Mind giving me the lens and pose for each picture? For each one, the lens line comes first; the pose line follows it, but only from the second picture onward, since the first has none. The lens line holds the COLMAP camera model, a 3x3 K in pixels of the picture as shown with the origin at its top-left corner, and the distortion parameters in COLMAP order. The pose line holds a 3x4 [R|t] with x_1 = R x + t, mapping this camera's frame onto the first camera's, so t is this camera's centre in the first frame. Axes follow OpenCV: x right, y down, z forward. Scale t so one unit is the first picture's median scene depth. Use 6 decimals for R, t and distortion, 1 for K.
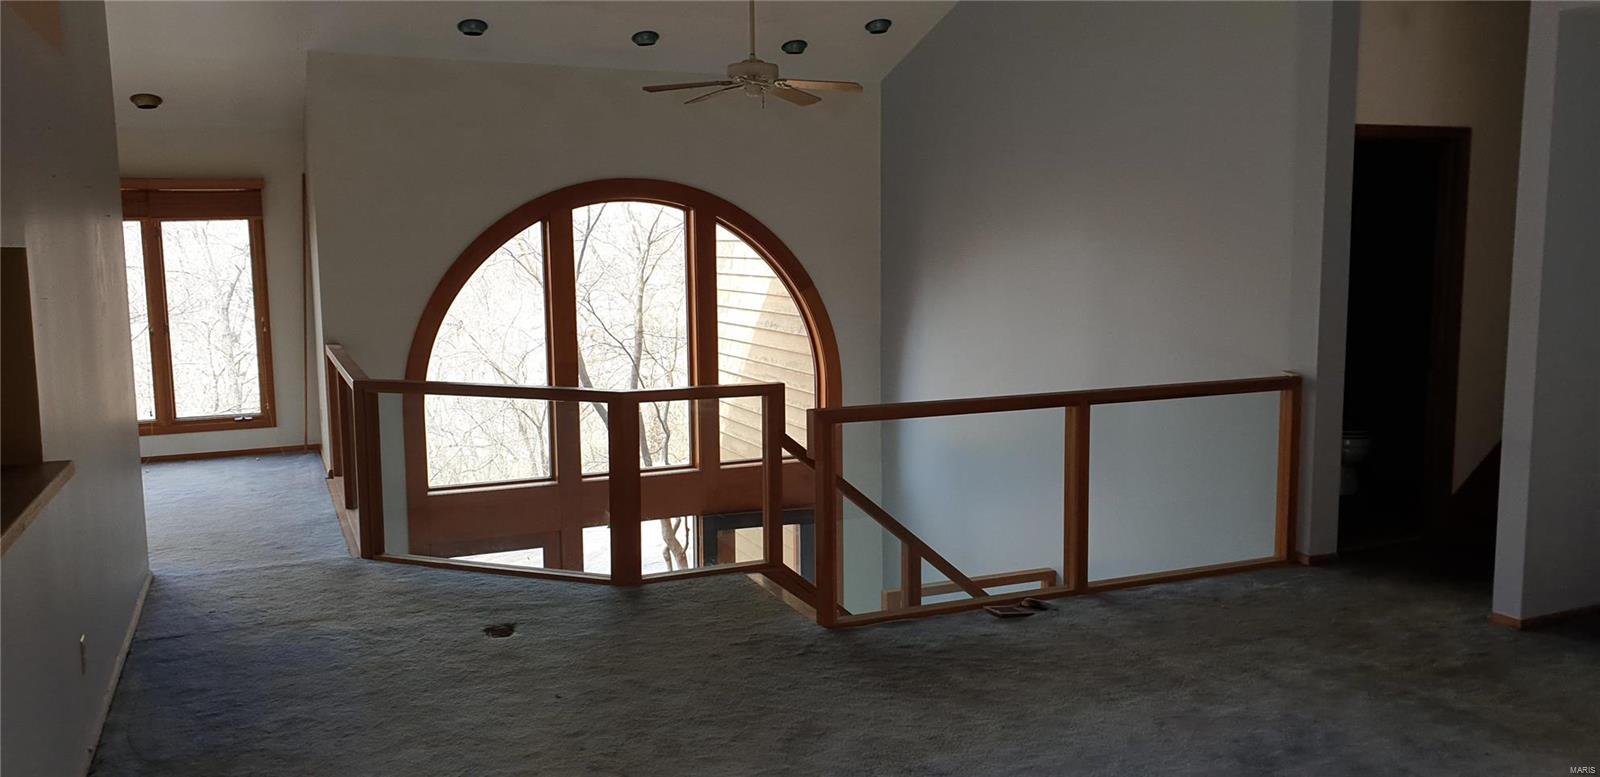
lens RADIAL K [[1240.2, 0, 800.0], [0, 1240.2, 388.5], [0, 0, 1]] dist [0.002927, 0.002403]
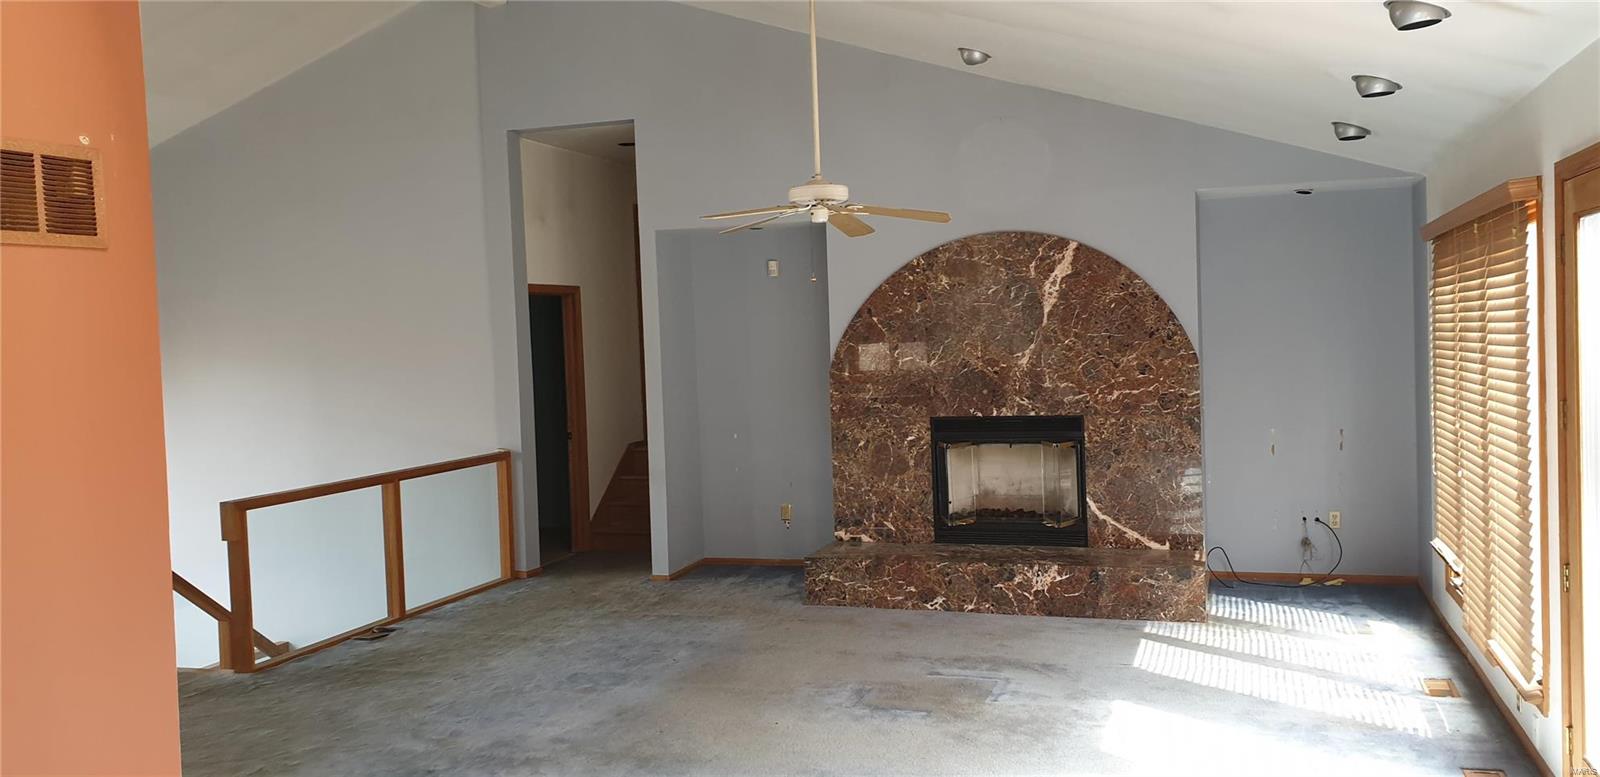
lens RADIAL K [[1240.2, 0, 800.0], [0, 1240.2, 388.5], [0, 0, 1]] dist [0.002927, 0.002403]
pose [[0.677601, -0.047945, 0.733865, -0.471476], [0.118269, 0.991989, -0.044394, 0.024382], [-0.725857, 0.116875, 0.677843, -0.281740]]
